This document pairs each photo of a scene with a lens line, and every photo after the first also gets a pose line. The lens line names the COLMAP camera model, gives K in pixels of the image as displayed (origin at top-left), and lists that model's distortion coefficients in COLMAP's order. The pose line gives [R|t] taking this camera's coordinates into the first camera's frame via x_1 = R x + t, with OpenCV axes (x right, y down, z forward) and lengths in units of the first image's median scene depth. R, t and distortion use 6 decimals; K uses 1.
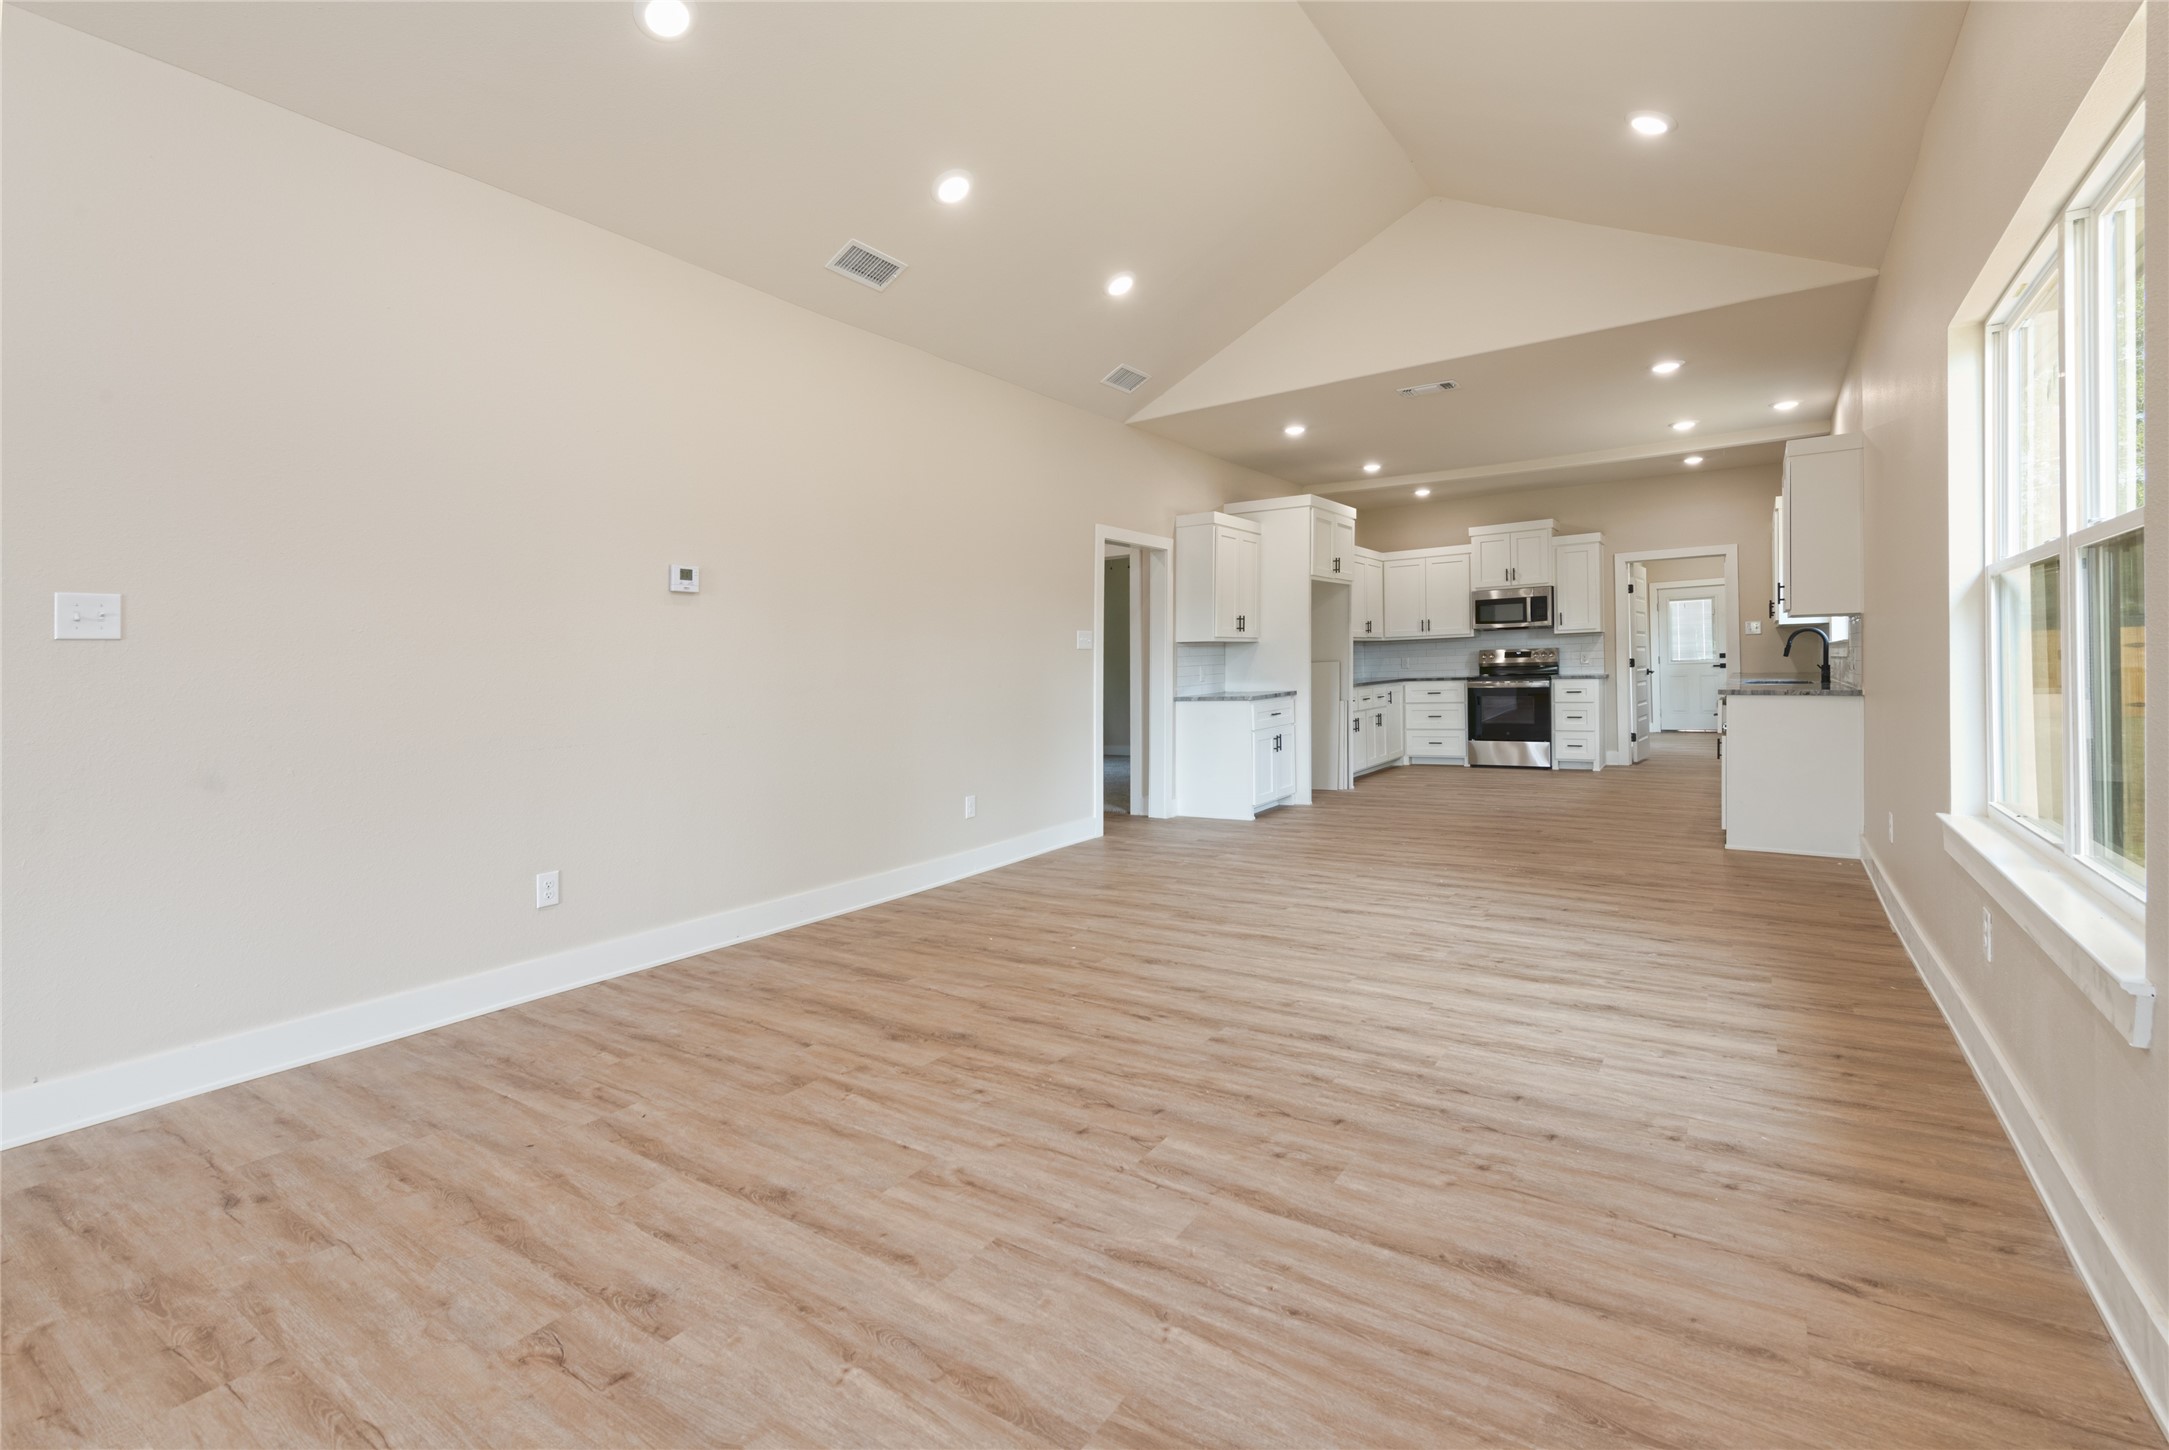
lens RADIAL K [[969.2, 0, 1042.1], [0, 969.2, 720.6], [0, 0, 1]] dist [0.017421, -0.003418]
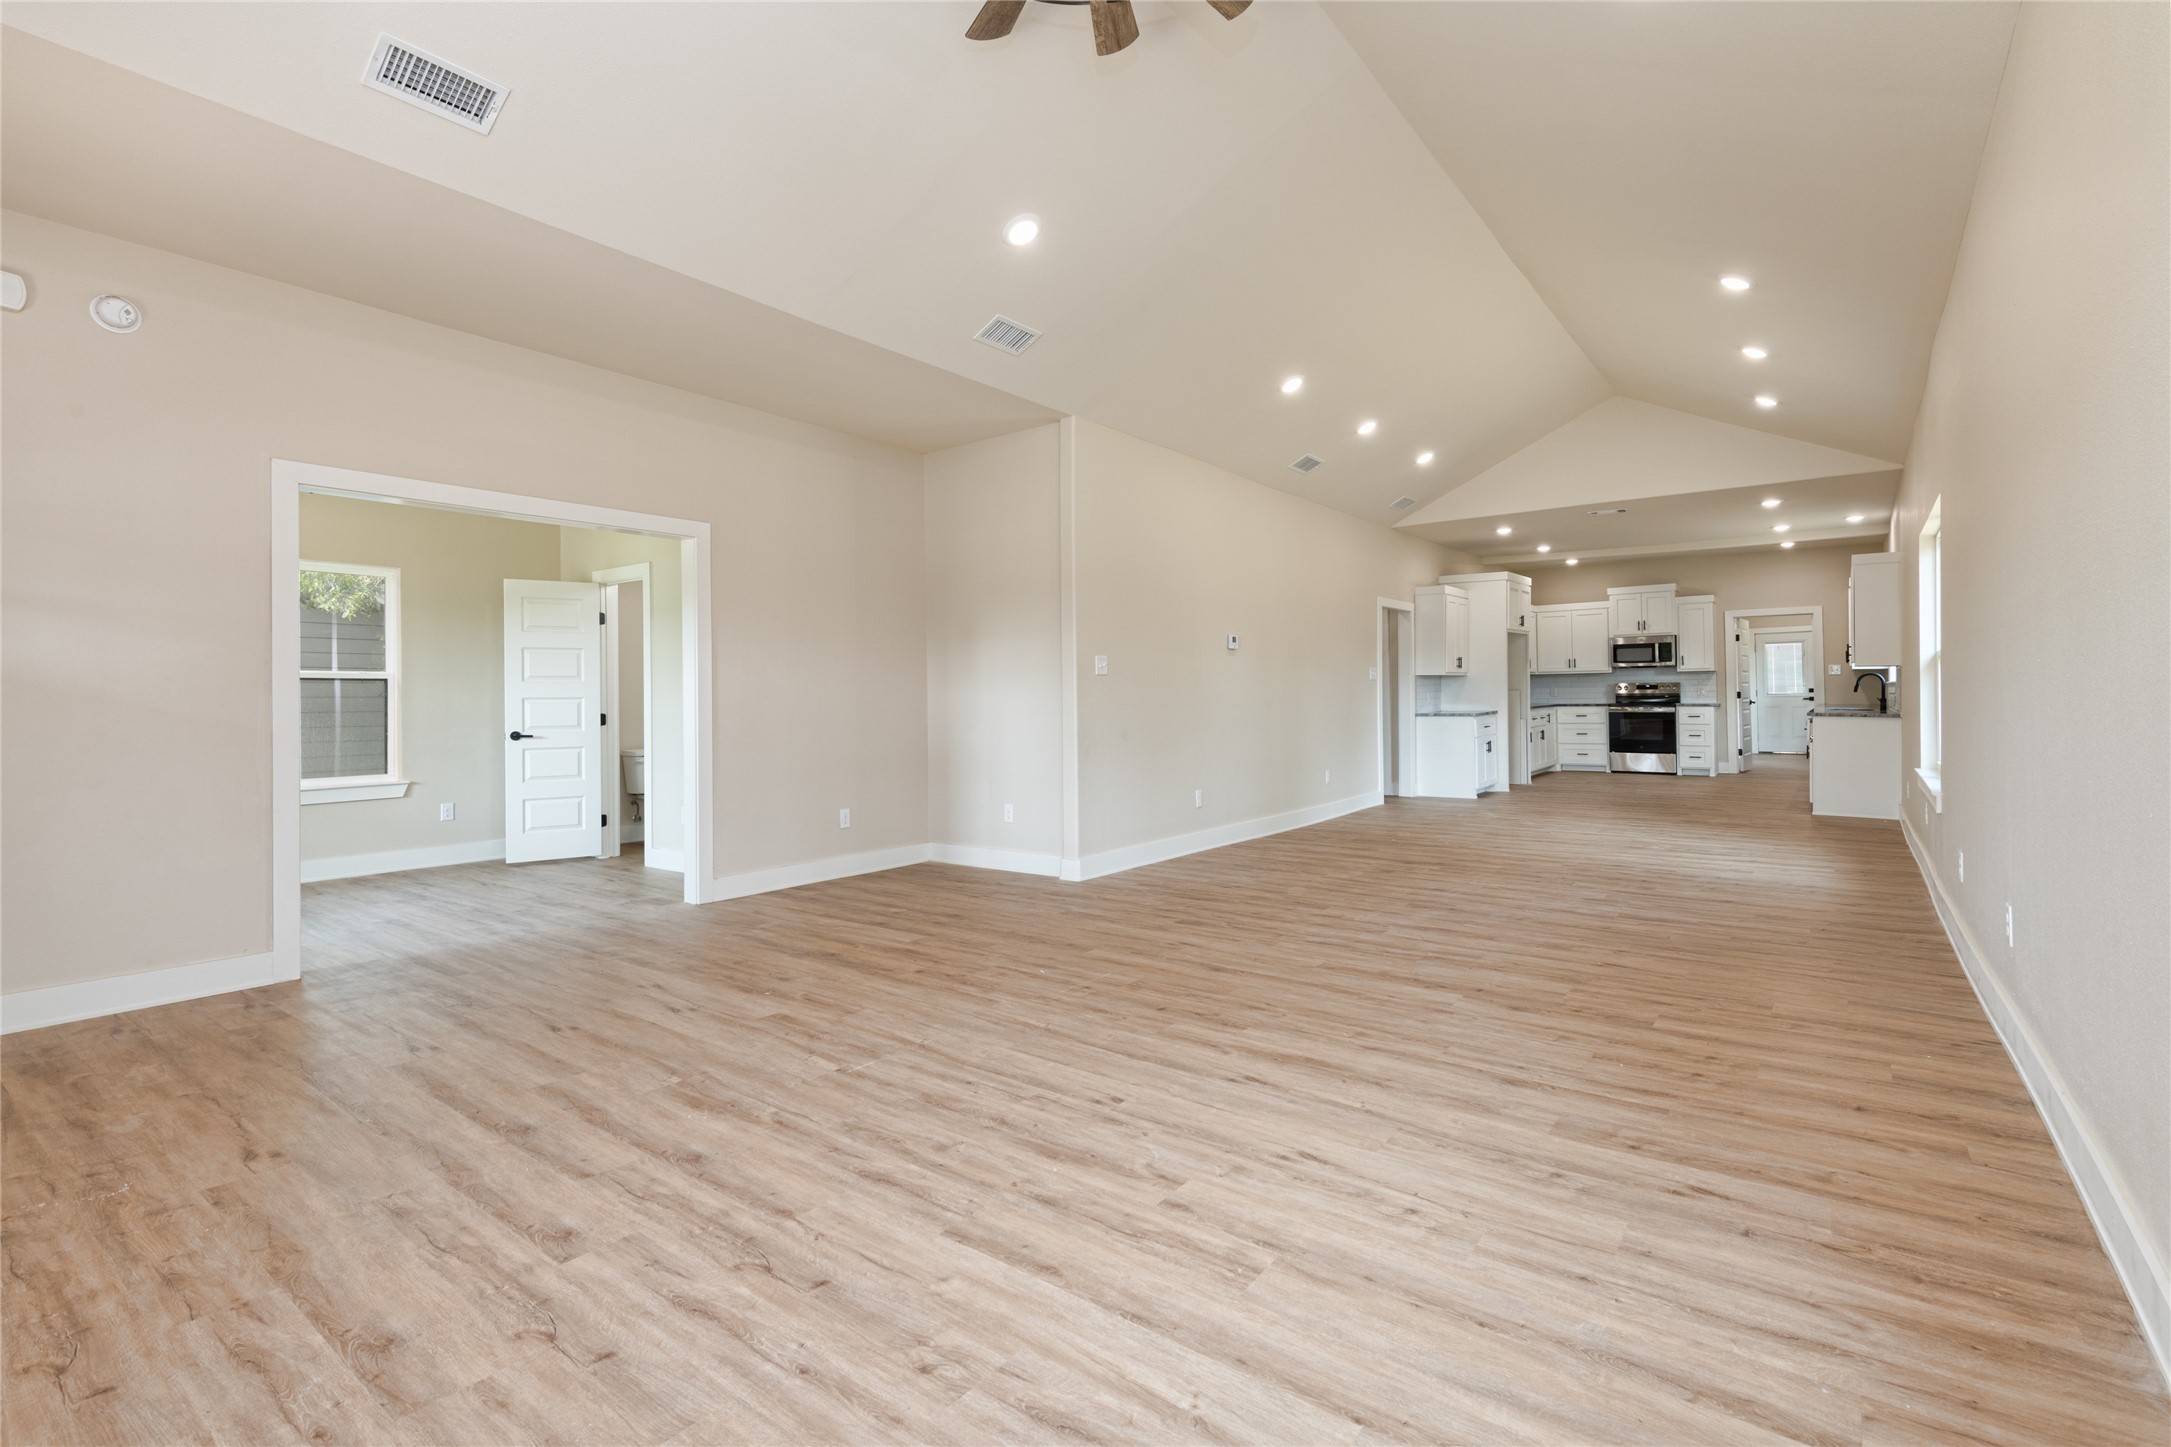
lens RADIAL K [[970.1, 0, 1063.8], [0, 970.1, 716.1], [0, 0, 1]] dist [0.017421, -0.003418]
pose [[0.998839, 0.016377, -0.045308, -0.267147], [-0.017665, 0.999447, -0.028173, 0.024595], [0.044821, 0.028941, 0.998576, -0.387894]]
